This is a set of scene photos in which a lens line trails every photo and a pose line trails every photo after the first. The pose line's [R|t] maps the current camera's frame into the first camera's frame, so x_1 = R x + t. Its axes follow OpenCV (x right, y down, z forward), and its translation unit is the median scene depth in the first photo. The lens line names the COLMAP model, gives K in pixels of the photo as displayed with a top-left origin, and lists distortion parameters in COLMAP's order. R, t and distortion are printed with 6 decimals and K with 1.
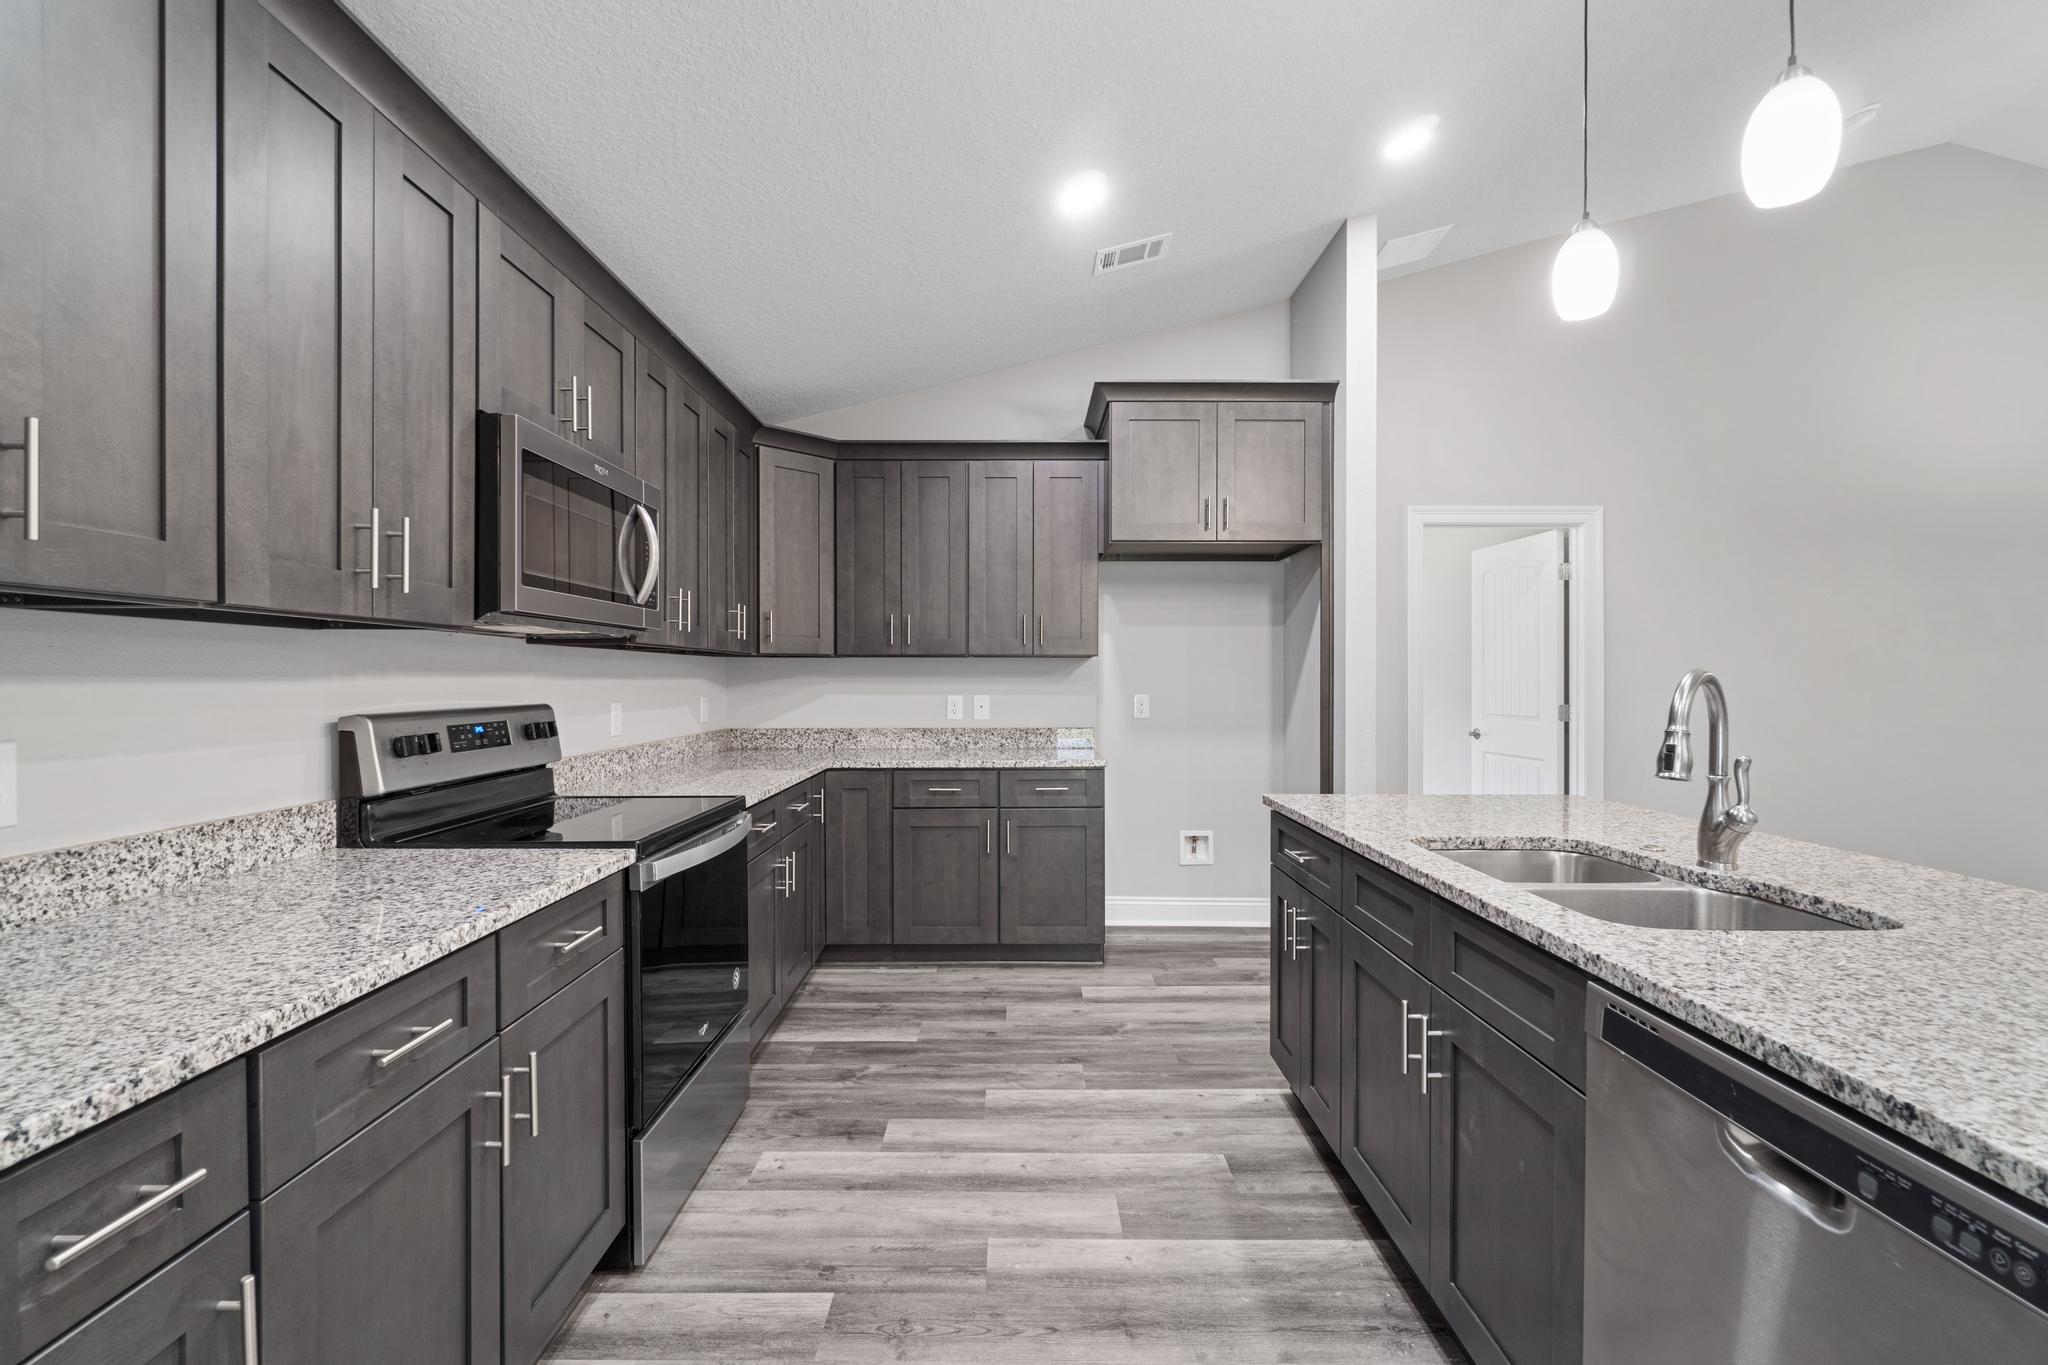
lens RADIAL K [[889.9, 0, 1017.8], [0, 889.9, 686.4], [0, 0, 1]] dist [-0.004840, 0.001683]
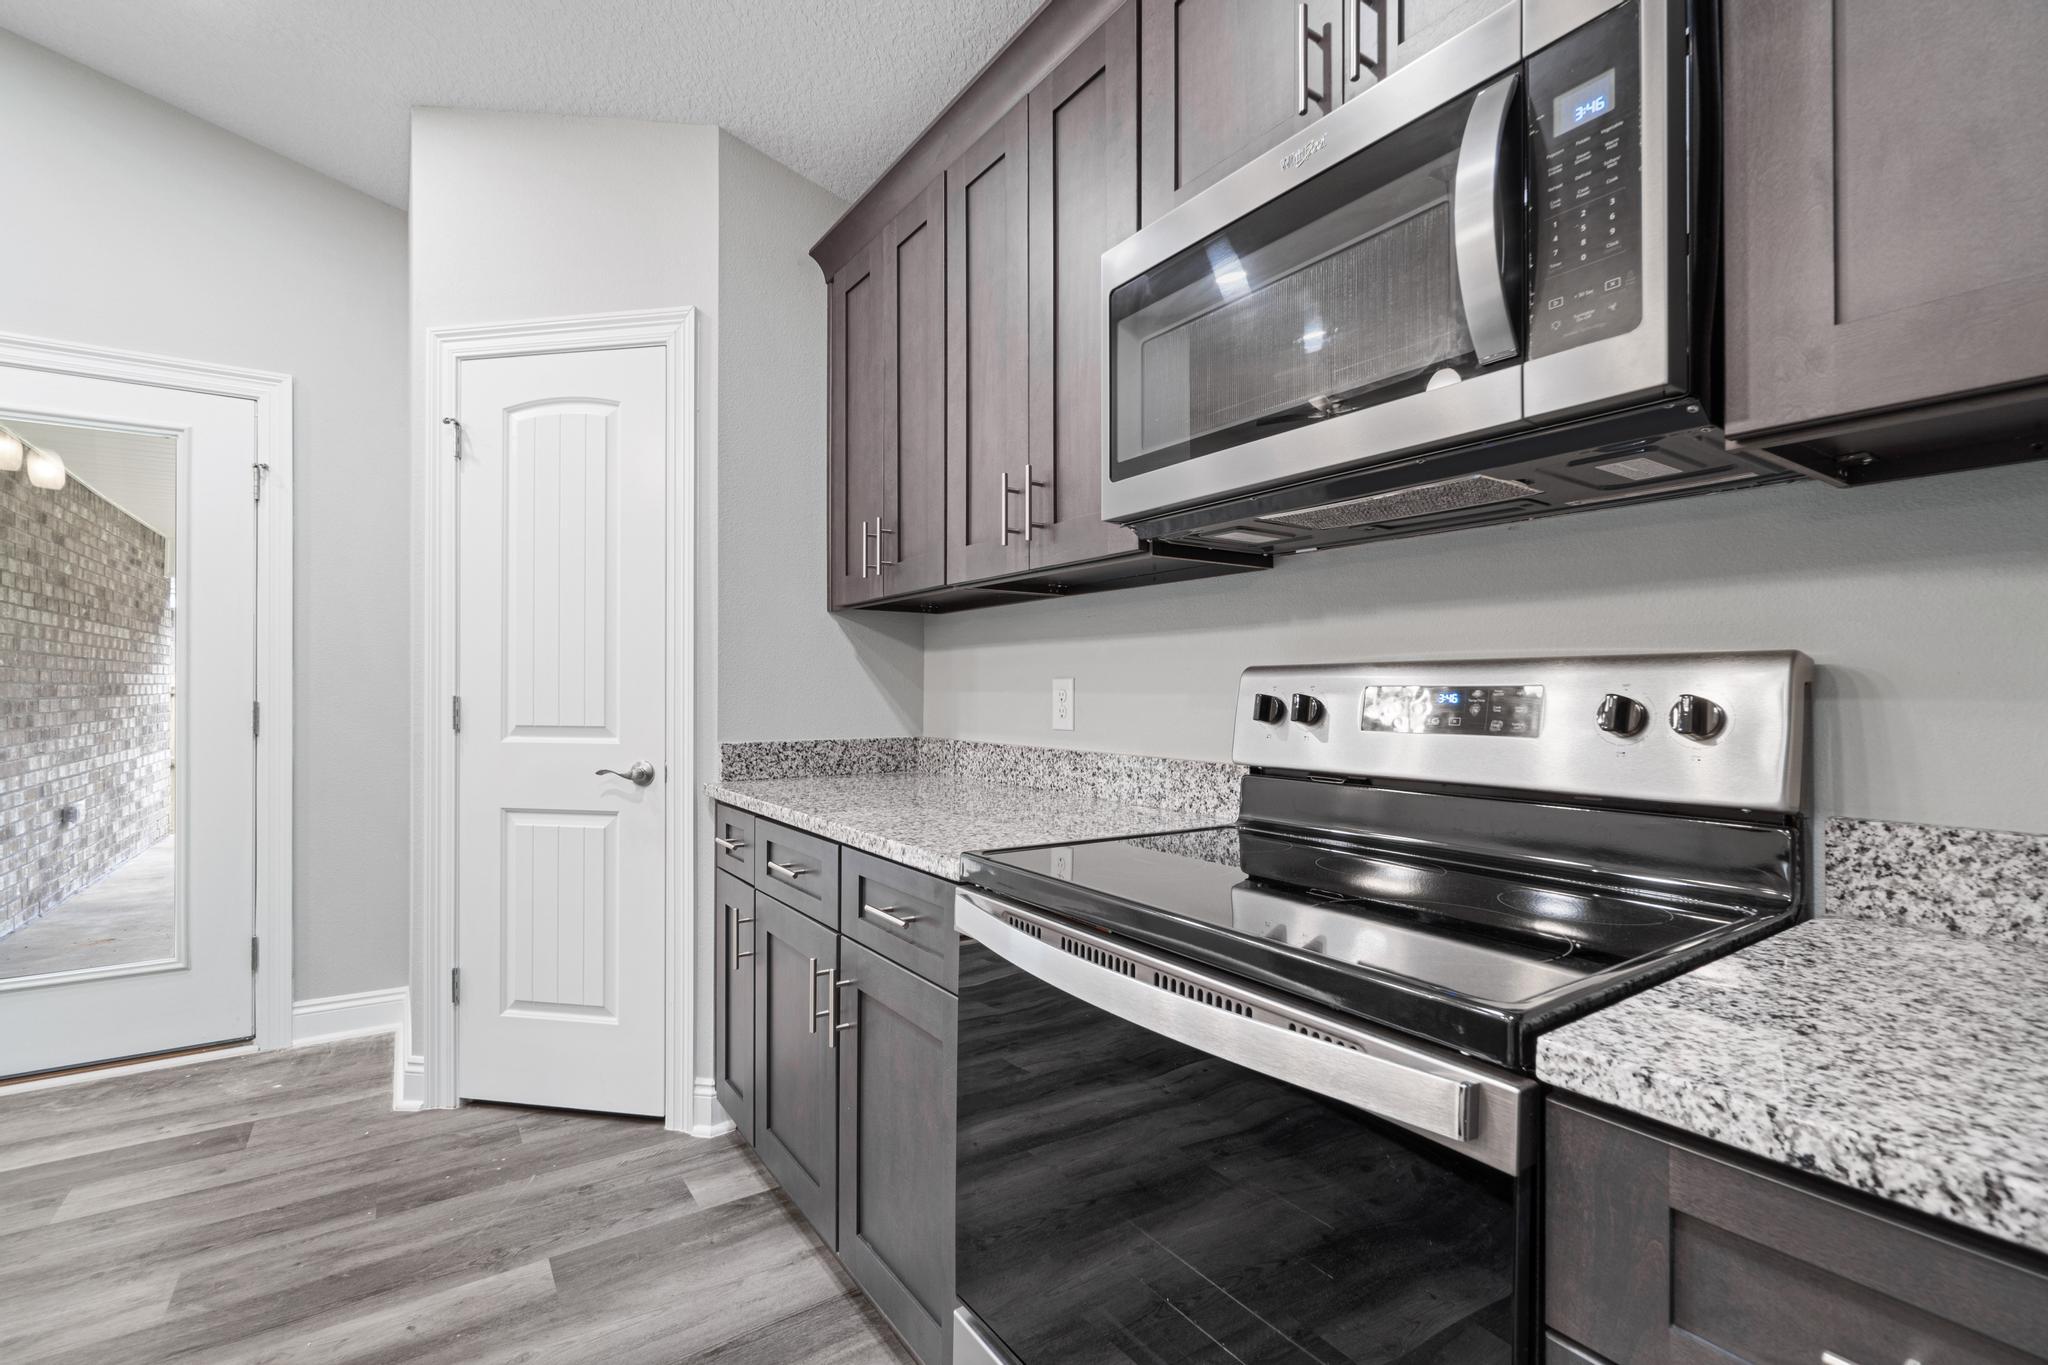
lens RADIAL K [[889.9, 0, 1021.3], [0, 889.9, 681.0], [0, 0, 1]] dist [-0.004840, 0.001683]
pose [[-0.837003, 0.007235, -0.547150, -0.117285], [0.008440, 0.999964, 0.000312, 0.049062], [0.547133, -0.004357, -0.837034, 1.865430]]
